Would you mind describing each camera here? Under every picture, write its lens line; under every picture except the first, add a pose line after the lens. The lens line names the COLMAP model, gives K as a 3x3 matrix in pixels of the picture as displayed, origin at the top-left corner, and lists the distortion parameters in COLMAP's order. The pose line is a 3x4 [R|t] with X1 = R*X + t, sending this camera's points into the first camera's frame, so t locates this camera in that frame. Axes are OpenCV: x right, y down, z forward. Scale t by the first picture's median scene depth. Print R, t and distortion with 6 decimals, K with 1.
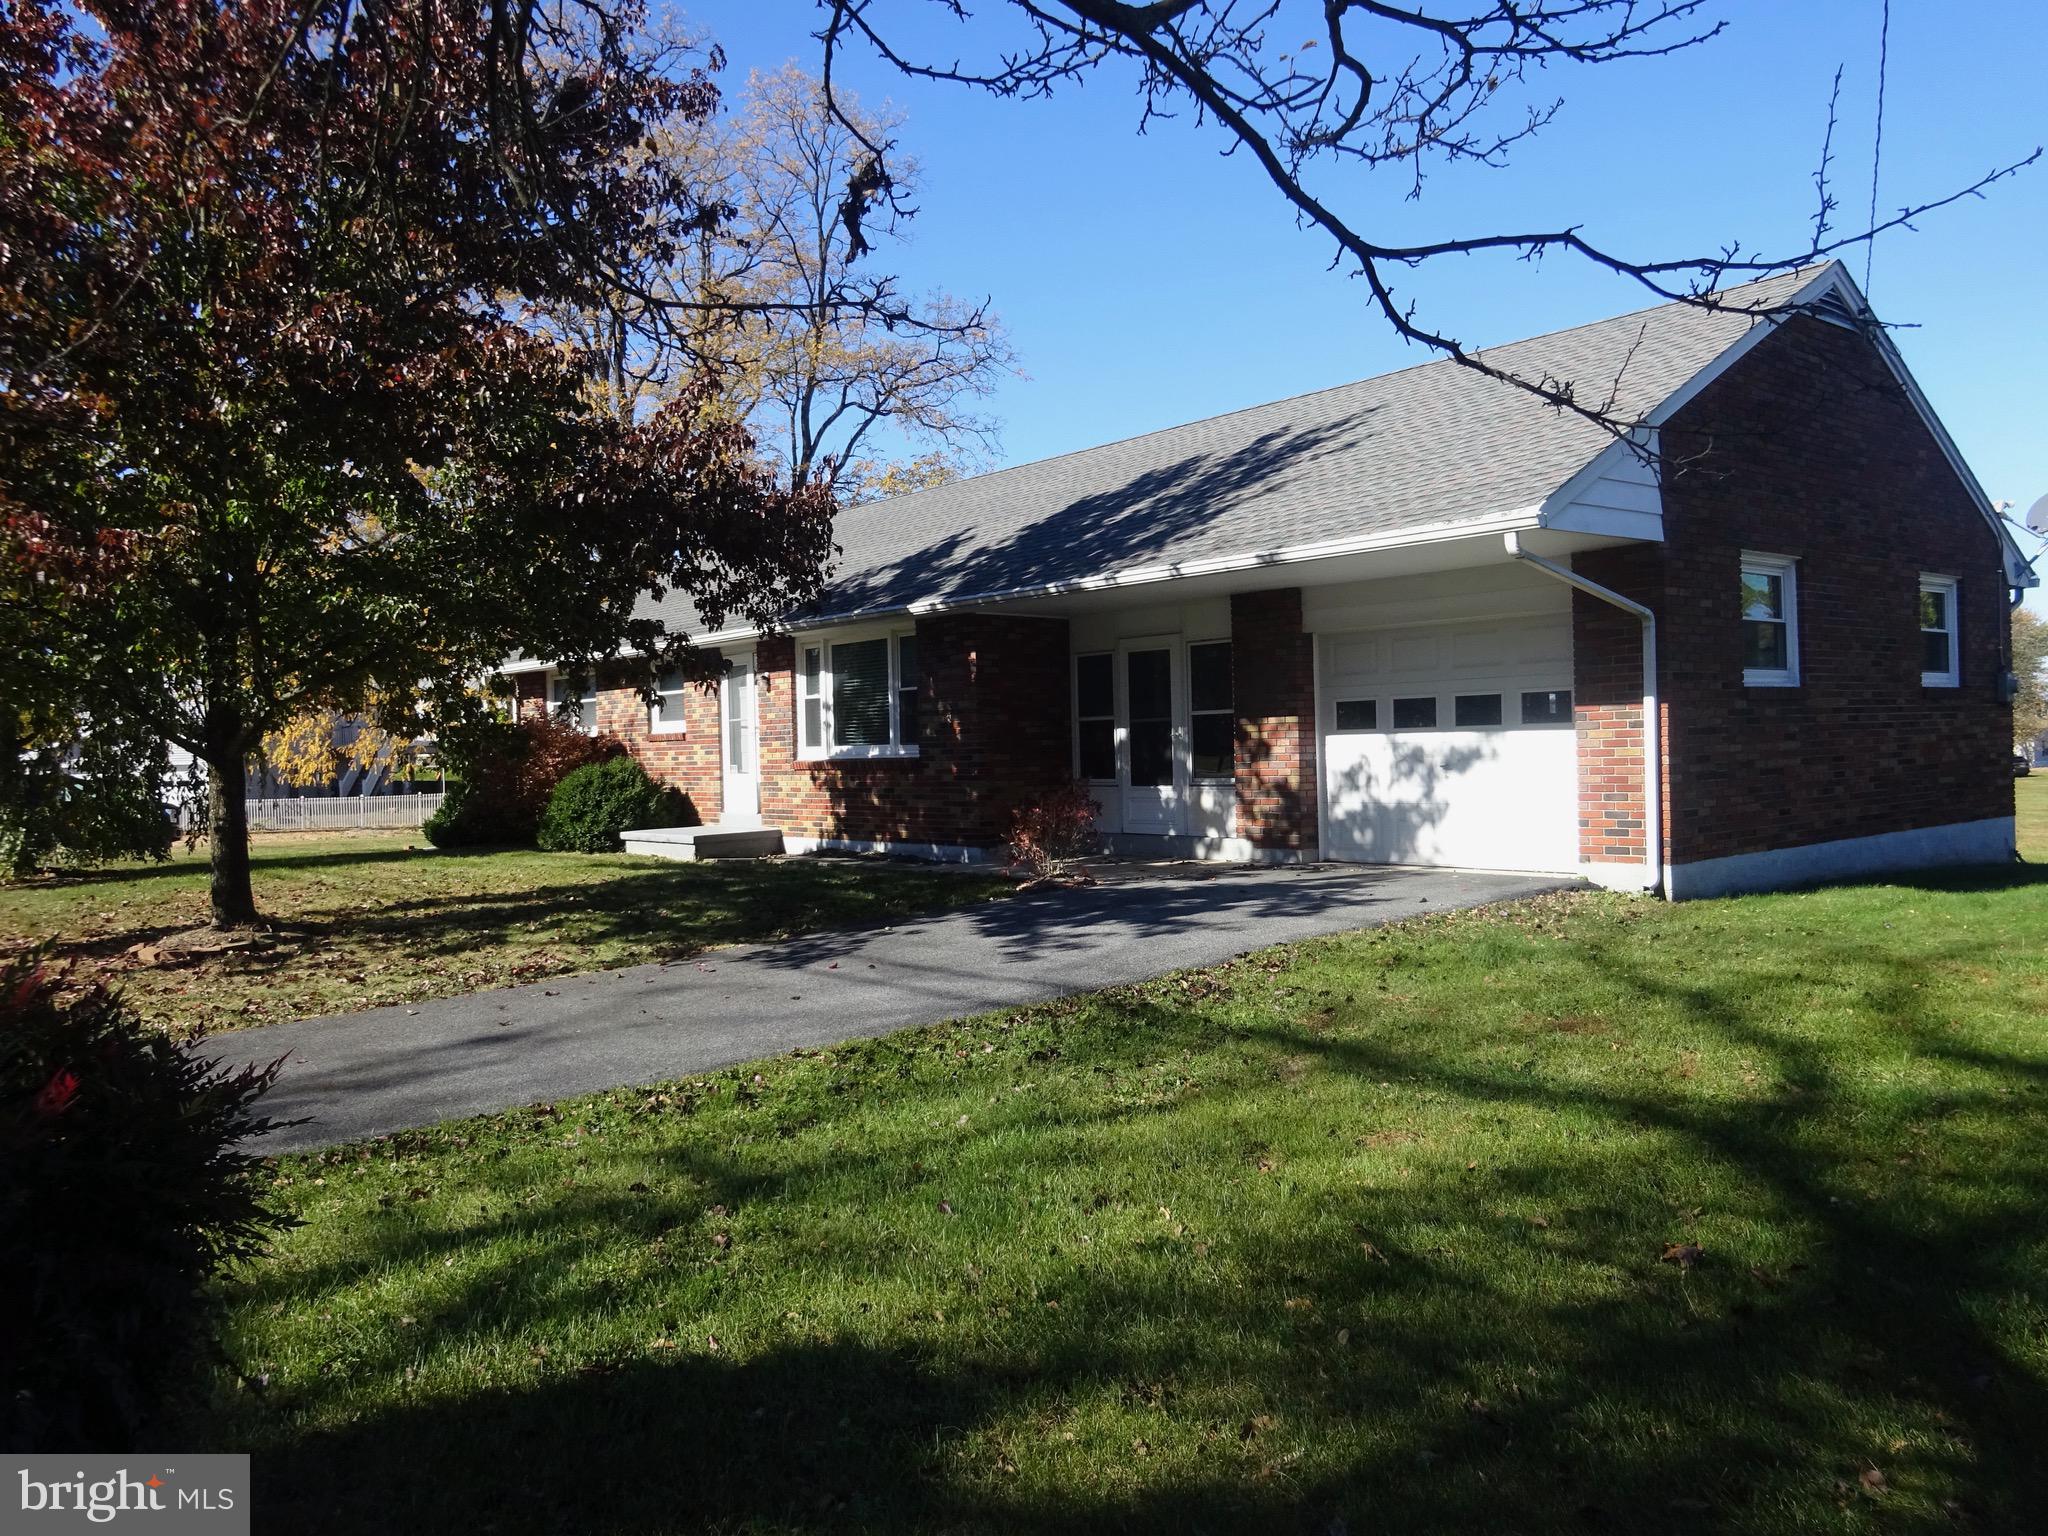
lens RADIAL K [[1513.0, 0, 1016.2], [0, 1513.0, 774.1], [0, 0, 1]] dist [-0.003536, 0.007503]
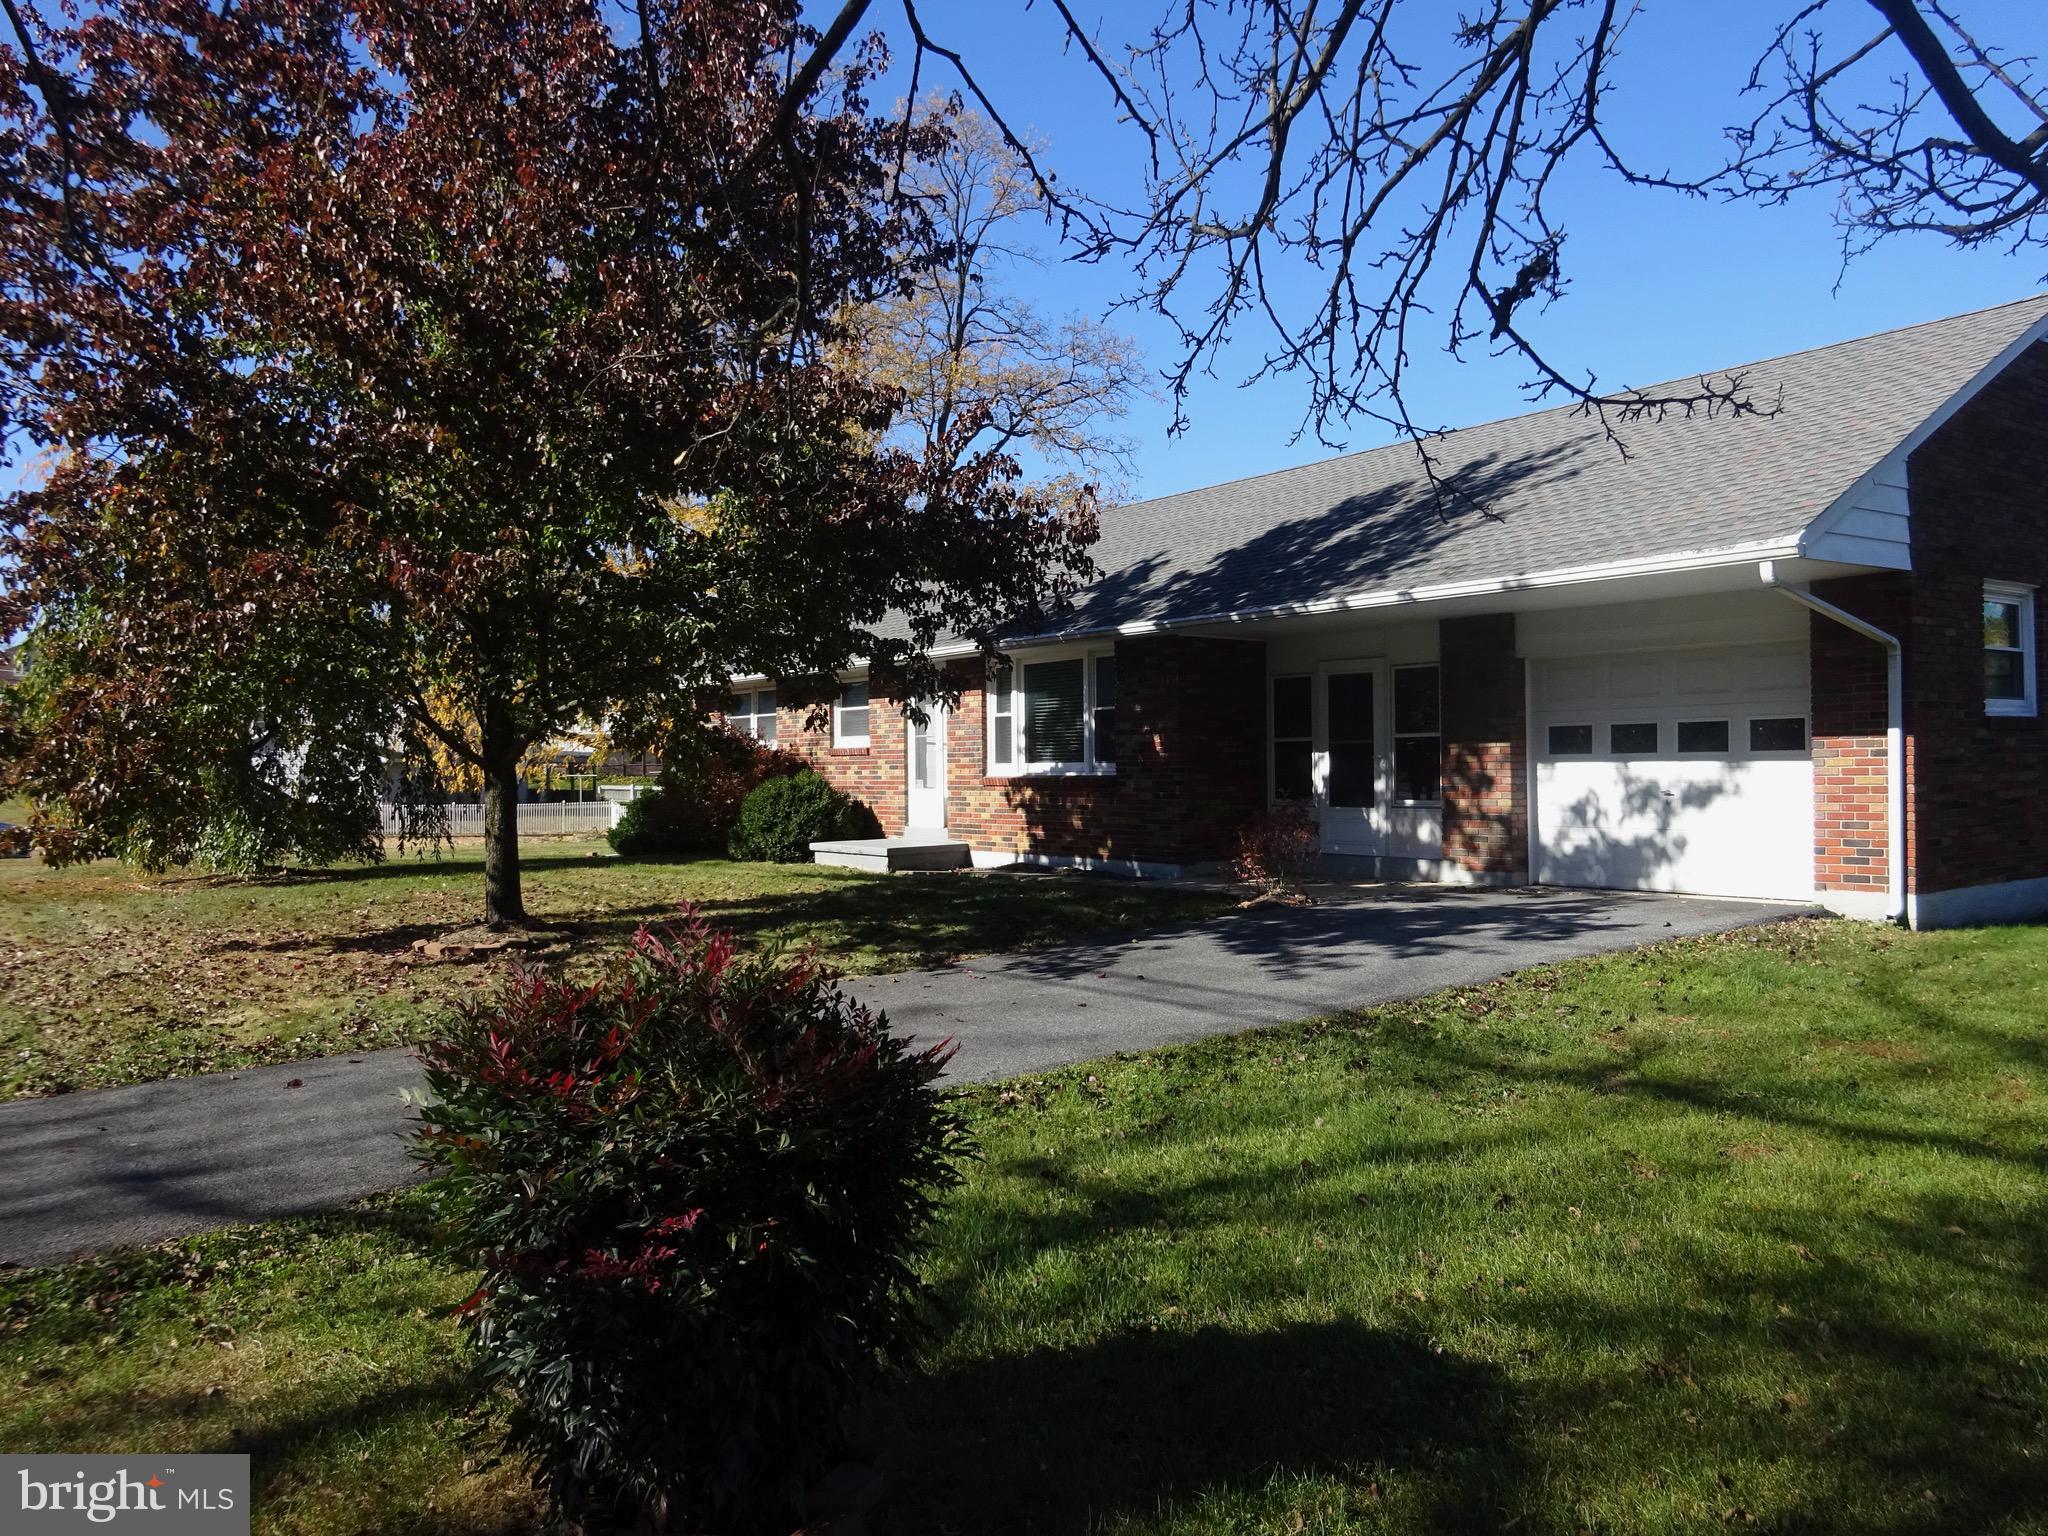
lens RADIAL K [[1513.0, 0, 1016.2], [0, 1513.0, 774.1], [0, 0, 1]] dist [-0.003536, 0.007503]
pose [[0.997838, 0.014282, -0.064148, -0.075954], [-0.015031, 0.999824, -0.011207, 0.000741], [0.063977, 0.012147, 0.997877, -0.027723]]
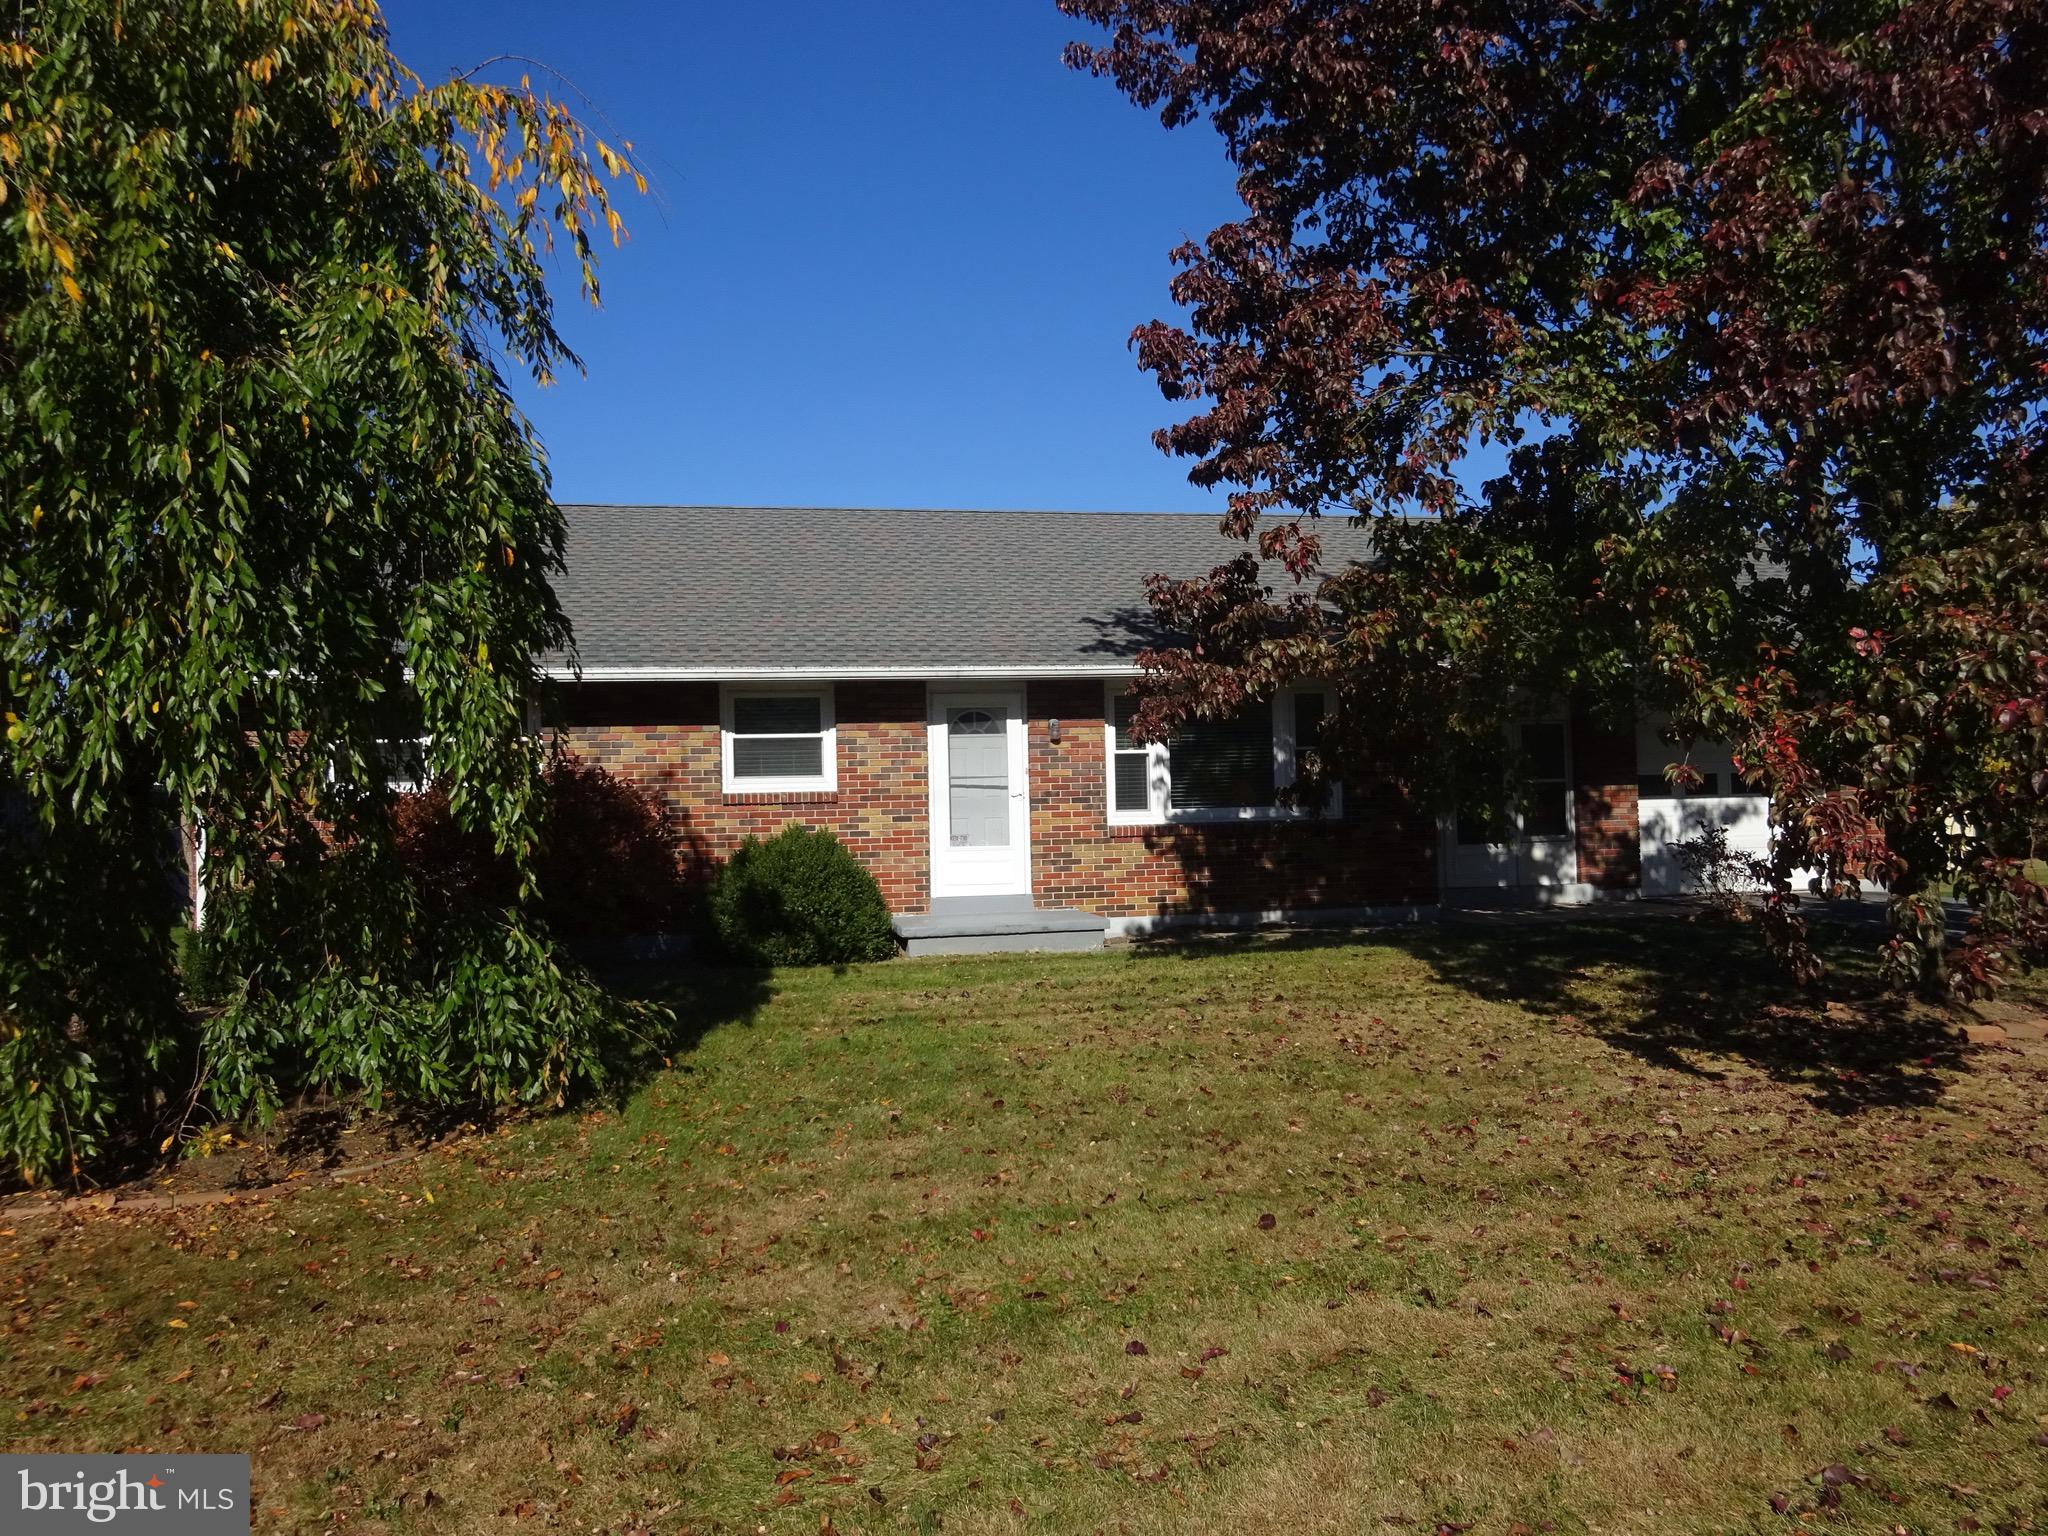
lens RADIAL K [[1513.0, 0, 1016.2], [0, 1513.0, 774.1], [0, 0, 1]] dist [-0.003536, 0.007503]
pose [[0.478902, 0.030820, 0.877327, -1.172509], [0.027788, 0.998351, -0.050240, 0.004047], [-0.877428, 0.048439, 0.477256, 0.827717]]
